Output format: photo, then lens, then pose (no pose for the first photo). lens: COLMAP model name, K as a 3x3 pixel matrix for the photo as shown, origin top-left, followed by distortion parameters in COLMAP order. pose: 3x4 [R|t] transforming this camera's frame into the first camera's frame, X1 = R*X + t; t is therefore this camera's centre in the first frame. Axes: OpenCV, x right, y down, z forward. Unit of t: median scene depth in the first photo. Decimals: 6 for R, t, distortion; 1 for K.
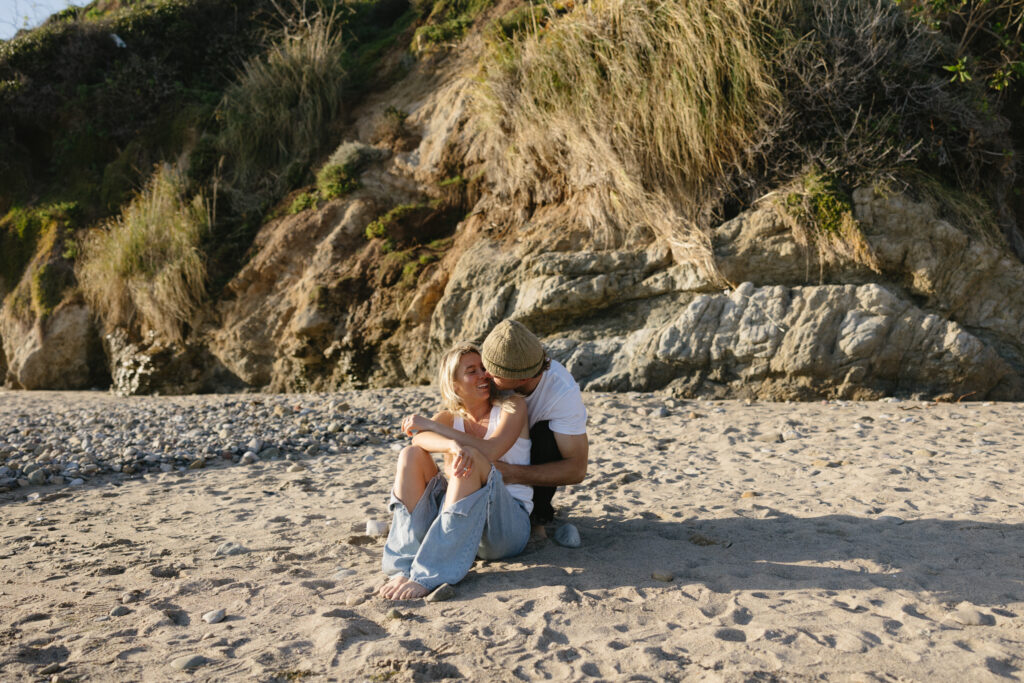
lens RADIAL K [[803.8, 0, 512.0], [0, 803.8, 341.5], [0, 0, 1]] dist [0.002964, 0.005100]
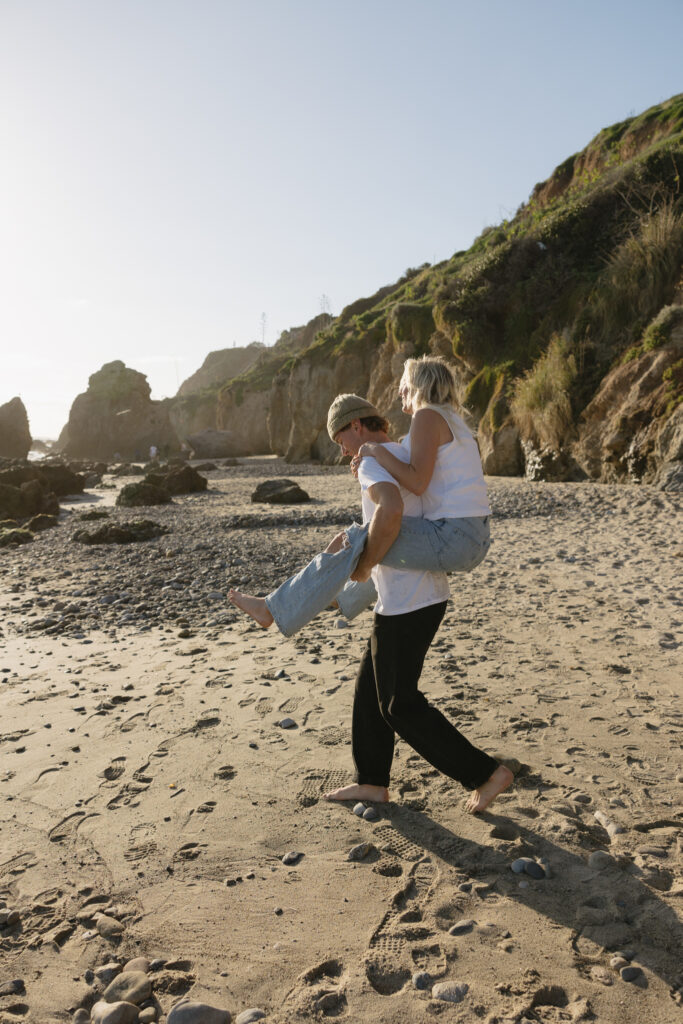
lens RADIAL K [[823.7, 0, 339.6], [0, 823.7, 523.2], [0, 0, 1]] dist [-0.004069, 0.010238]
pose [[0.670557, 0.066594, -0.738863, 0.541799], [0.037643, 0.991625, 0.123539, -0.074900], [0.740902, -0.110653, 0.662435, -0.458535]]
